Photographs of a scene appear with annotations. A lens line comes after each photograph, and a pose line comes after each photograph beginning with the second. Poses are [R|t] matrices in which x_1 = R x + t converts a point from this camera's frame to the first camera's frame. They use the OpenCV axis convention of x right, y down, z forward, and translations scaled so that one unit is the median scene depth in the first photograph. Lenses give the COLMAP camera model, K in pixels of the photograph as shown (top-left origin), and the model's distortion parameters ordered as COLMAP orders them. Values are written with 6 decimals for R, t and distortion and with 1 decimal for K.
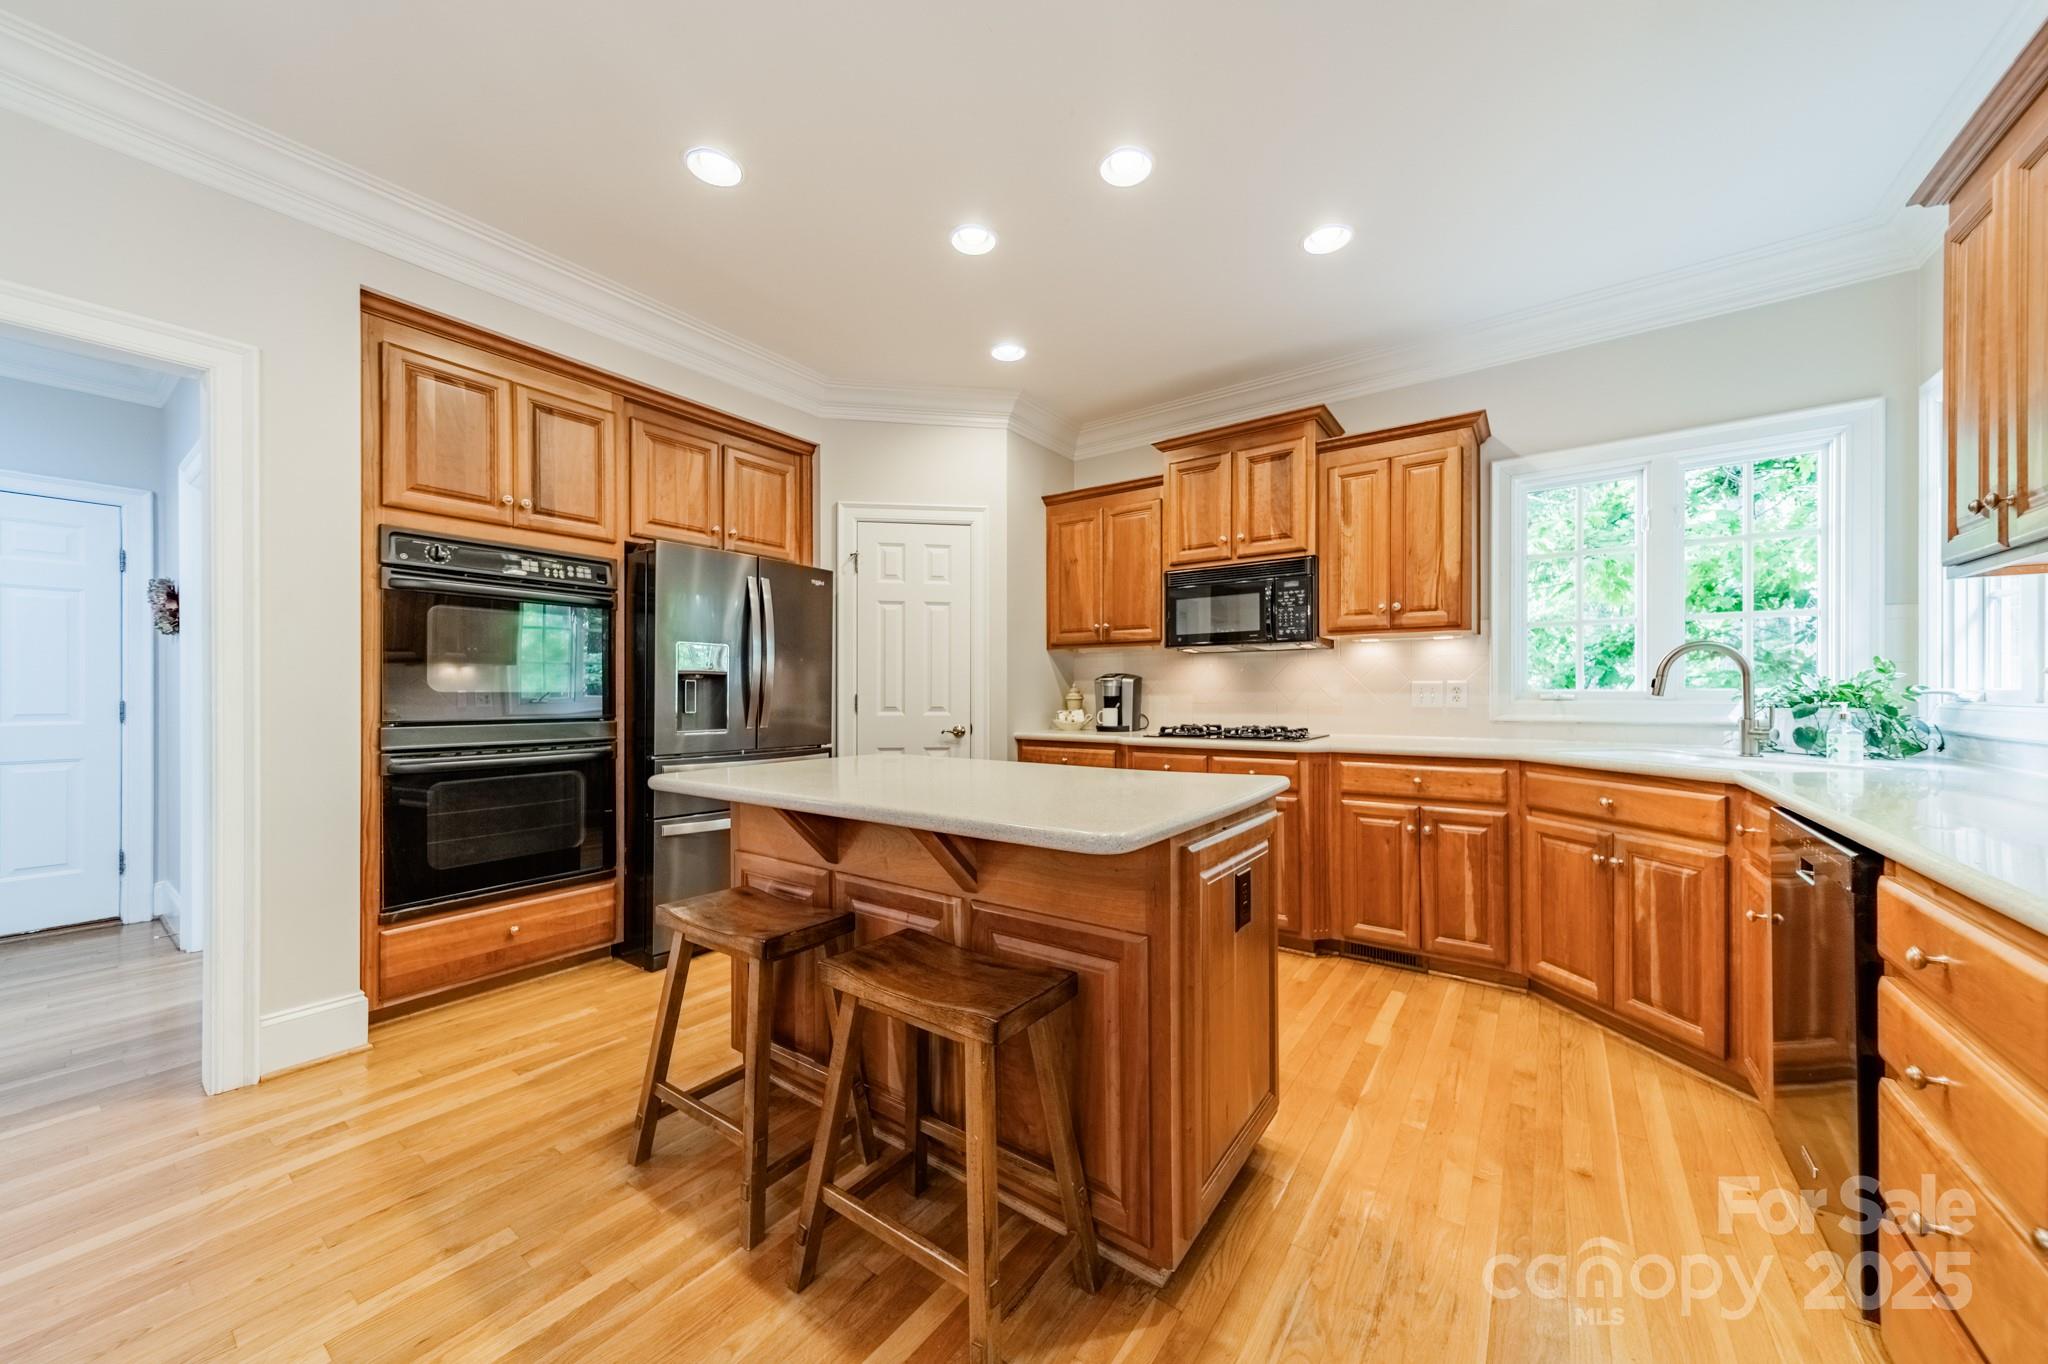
lens RADIAL K [[724.9, 0, 1024.4], [0, 724.9, 687.0], [0, 0, 1]] dist [0.008736, 0.000030]
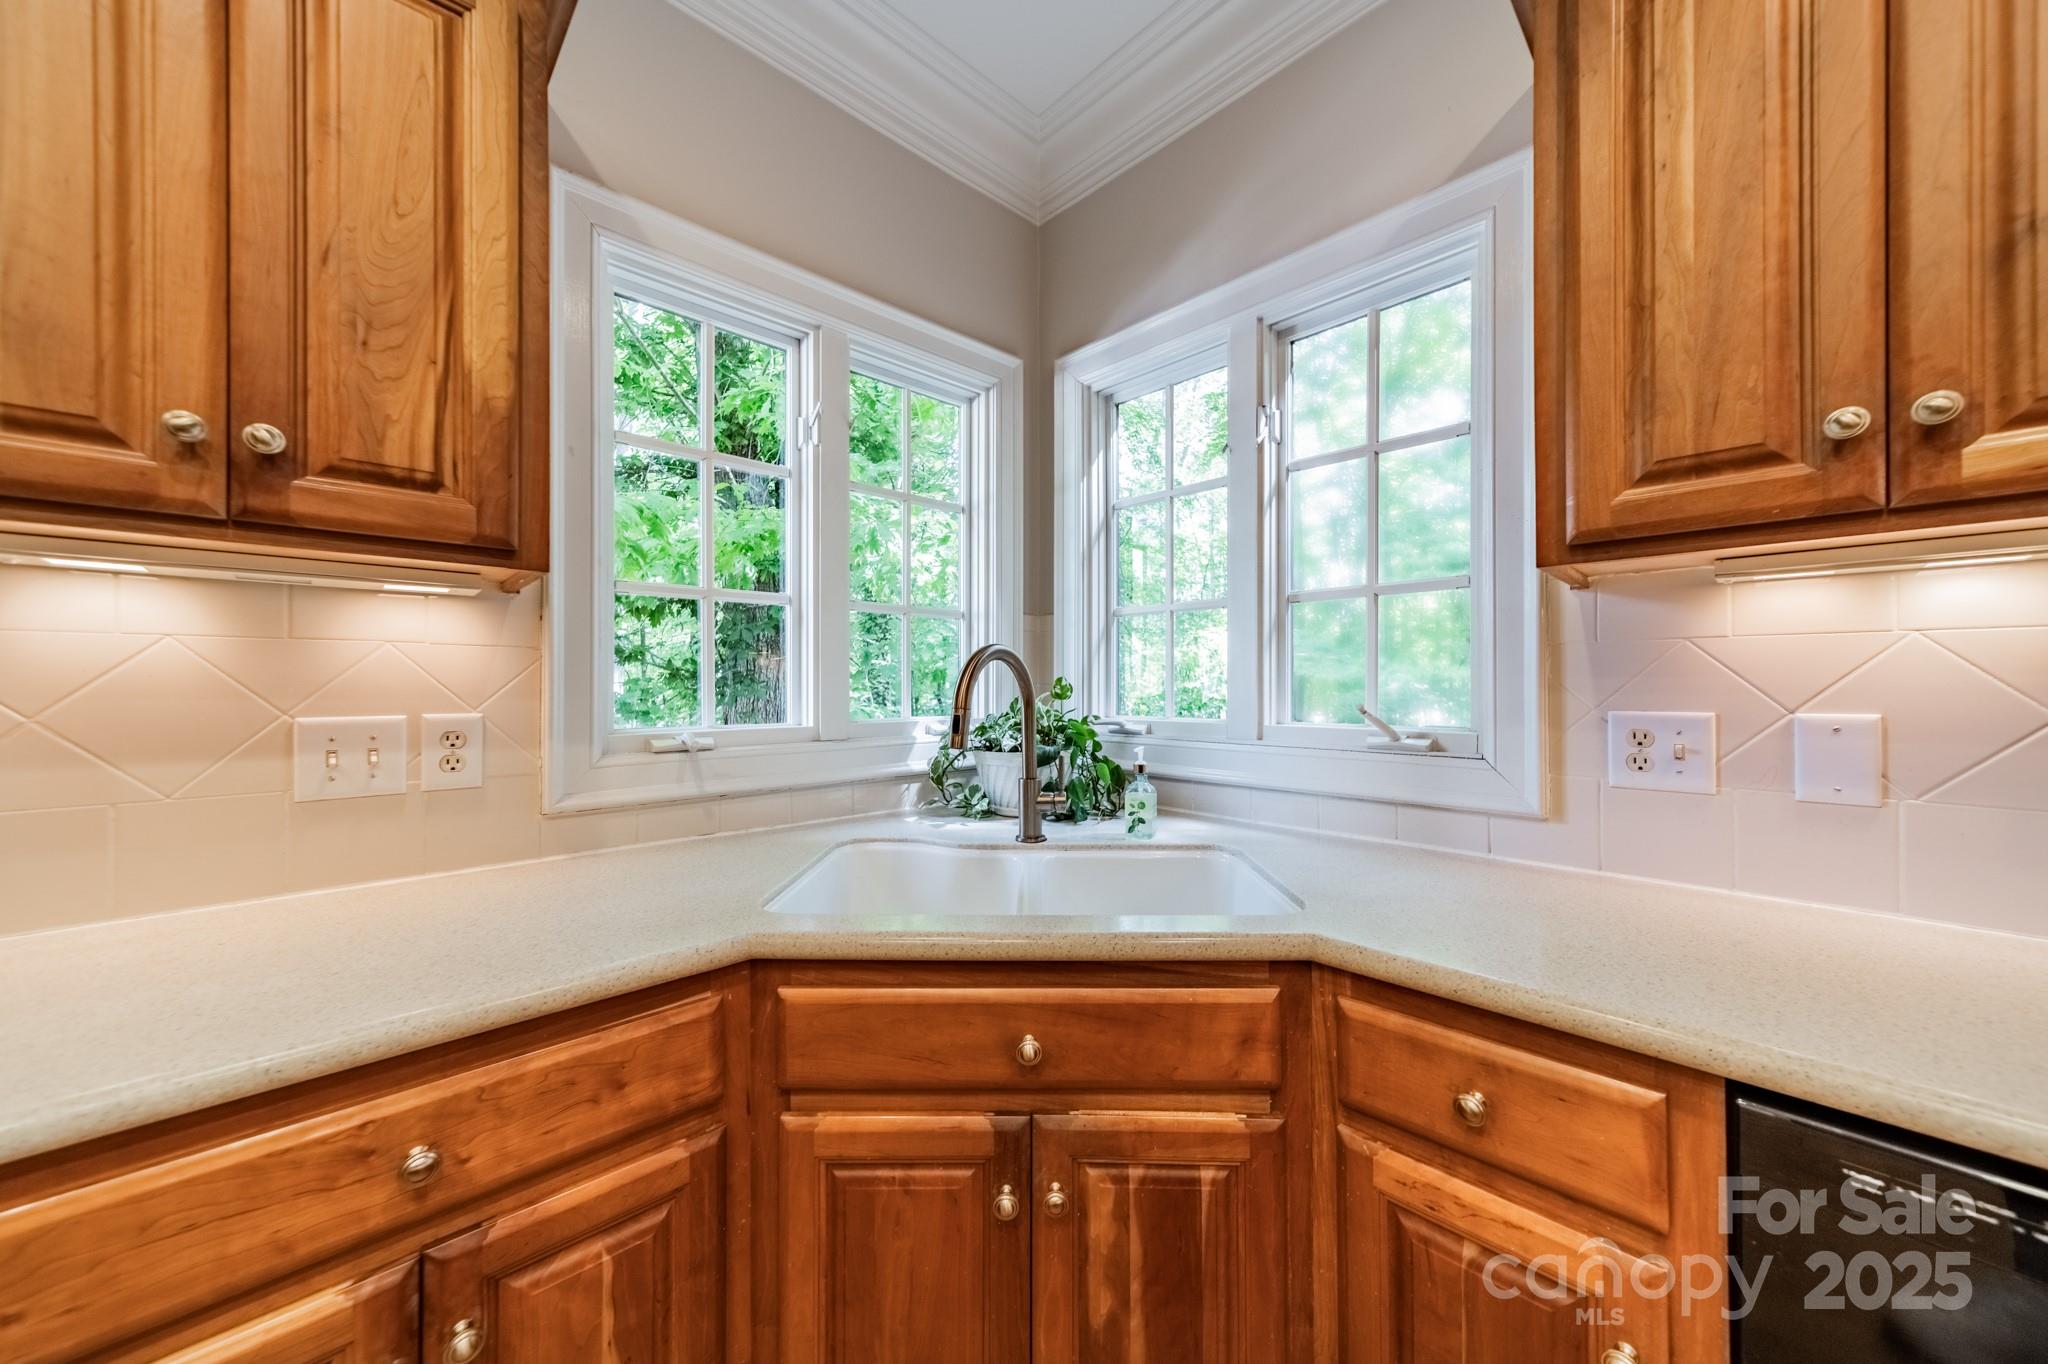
lens RADIAL K [[719.6, 0, 1027.8], [0, 719.6, 684.4], [0, 0, 1]] dist [0.005539, -0.000024]
pose [[0.188360, 0.003398, 0.982094, 0.353119], [-0.004434, 0.999987, -0.002609, -0.028162], [-0.982090, -0.003863, 0.188373, 0.777566]]
